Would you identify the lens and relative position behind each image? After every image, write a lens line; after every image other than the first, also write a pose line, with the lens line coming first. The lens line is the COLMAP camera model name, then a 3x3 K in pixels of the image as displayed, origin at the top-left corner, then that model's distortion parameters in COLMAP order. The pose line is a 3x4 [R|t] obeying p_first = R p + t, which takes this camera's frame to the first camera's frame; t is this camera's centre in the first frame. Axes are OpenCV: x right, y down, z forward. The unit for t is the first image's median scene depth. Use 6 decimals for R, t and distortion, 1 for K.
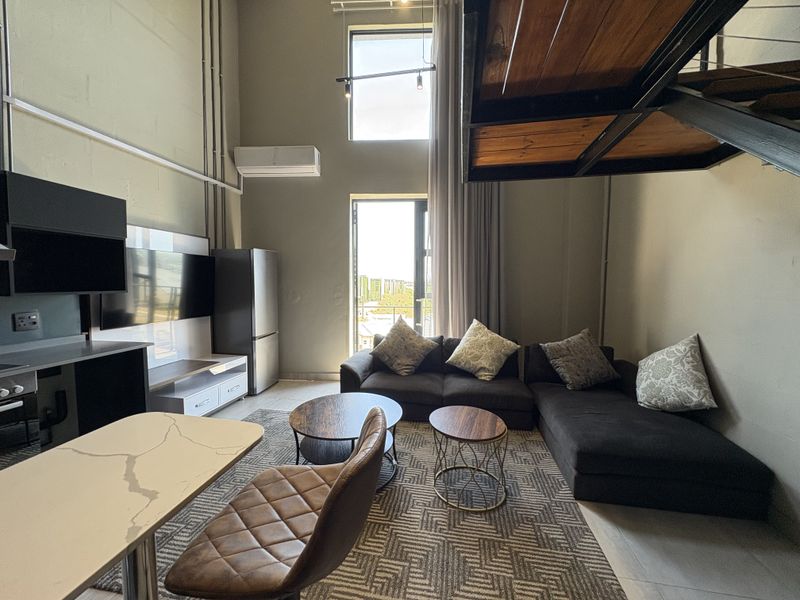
lens RADIAL K [[318.6, 0, 398.1], [0, 318.6, 295.5], [0, 0, 1]] dist [-0.002043, 0.000242]
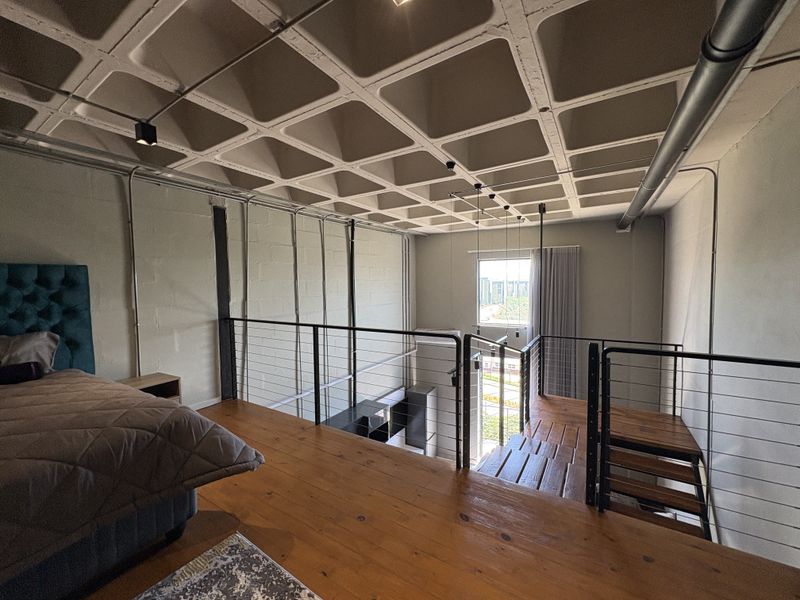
lens RADIAL K [[318.6, 0, 400.1], [0, 318.6, 299.4], [0, 0, 1]] dist [-0.002043, 0.000242]
pose [[0.932937, 0.005023, -0.360004, 0.076498], [-0.000856, 0.999931, 0.011734, -0.692487], [0.360038, -0.010639, 0.932877, -0.780346]]
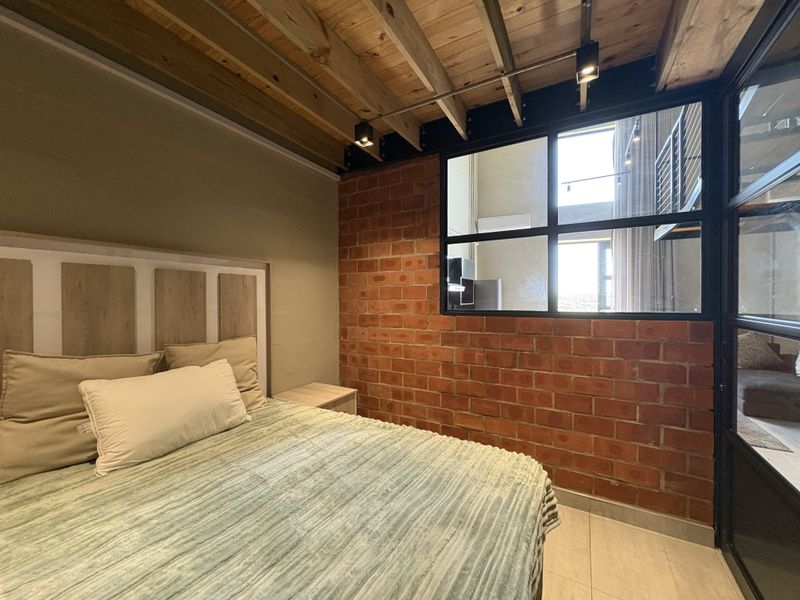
lens RADIAL K [[318.6, 0, 400.8], [0, 318.6, 299.8], [0, 0, 1]] dist [-0.002043, 0.000242]
pose [[0.945422, -0.004283, -0.325821, -0.379183], [-0.007708, 0.999340, -0.035502, 0.025830], [0.325758, 0.036076, 0.944765, -0.740083]]
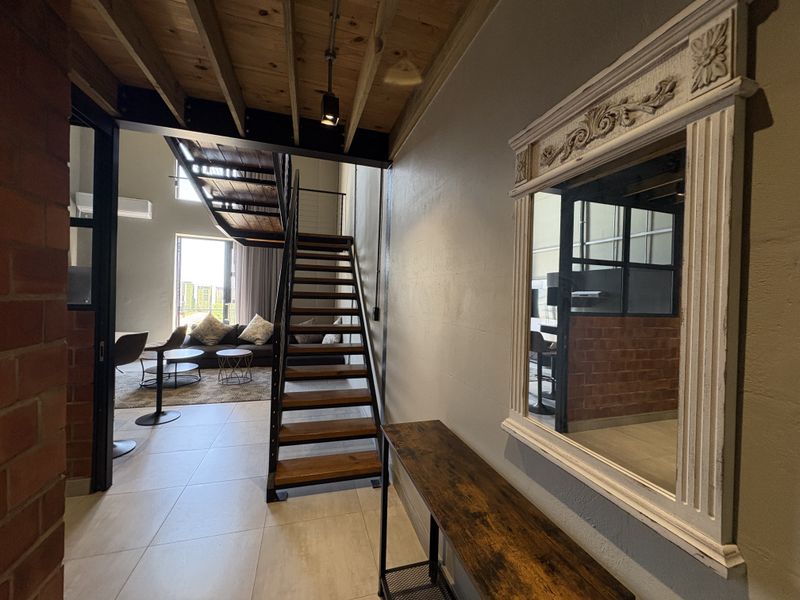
lens RADIAL K [[318.6, 0, 398.9], [0, 318.6, 301.1], [0, 0, 1]] dist [-0.002043, 0.000242]
pose [[0.888451, 0.017356, 0.458643, 0.113467], [-0.009710, 0.999772, -0.019024, 0.025019], [-0.458868, 0.012448, 0.888417, -0.906354]]
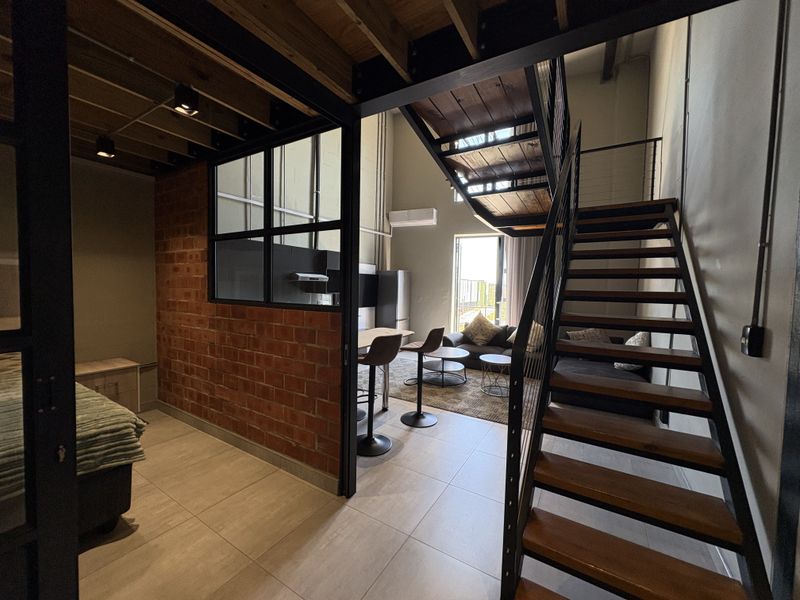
lens RADIAL K [[318.6, 0, 400.2], [0, 318.6, 299.3], [0, 0, 1]] dist [-0.002043, 0.000242]
pose [[0.935782, 0.031451, -0.351173, 0.182140], [-0.031750, 0.999484, 0.004909, 0.007038], [0.351147, 0.006556, 0.936298, -0.643871]]
